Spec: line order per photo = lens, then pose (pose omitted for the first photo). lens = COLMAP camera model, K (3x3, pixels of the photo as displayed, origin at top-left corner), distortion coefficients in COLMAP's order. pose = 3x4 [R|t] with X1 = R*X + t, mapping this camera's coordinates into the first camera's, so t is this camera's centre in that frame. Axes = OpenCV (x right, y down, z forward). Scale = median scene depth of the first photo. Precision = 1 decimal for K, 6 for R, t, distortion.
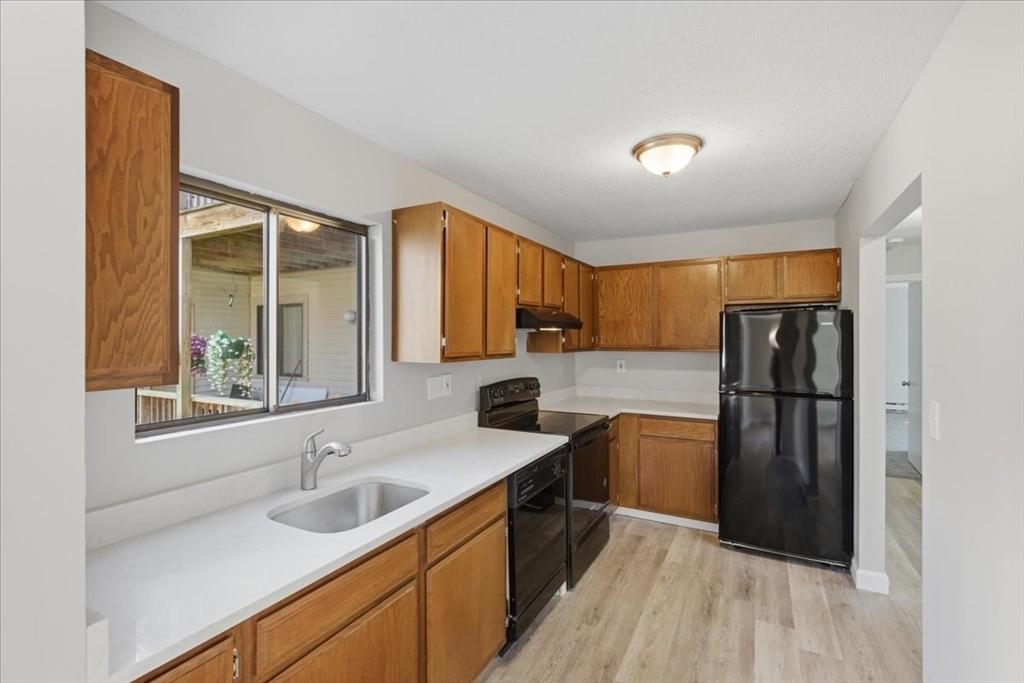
lens RADIAL K [[466.8, 0, 515.2], [0, 466.8, 337.3], [0, 0, 1]] dist [-0.001611, 0.000376]
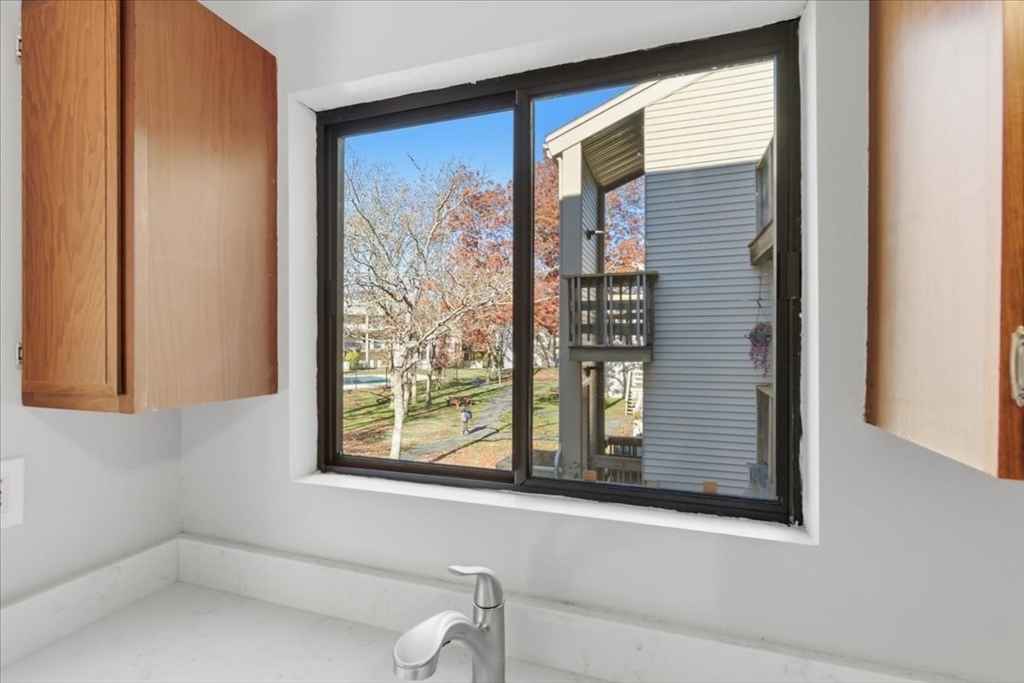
lens RADIAL K [[466.8, 0, 510.3], [0, 466.8, 342.4], [0, 0, 1]] dist [-0.001611, 0.000376]
pose [[0.148401, 0.006713, -0.988904, -0.004153], [0.001705, 0.999974, 0.007044, -0.001321], [0.988926, -0.002731, 0.148386, 0.744727]]
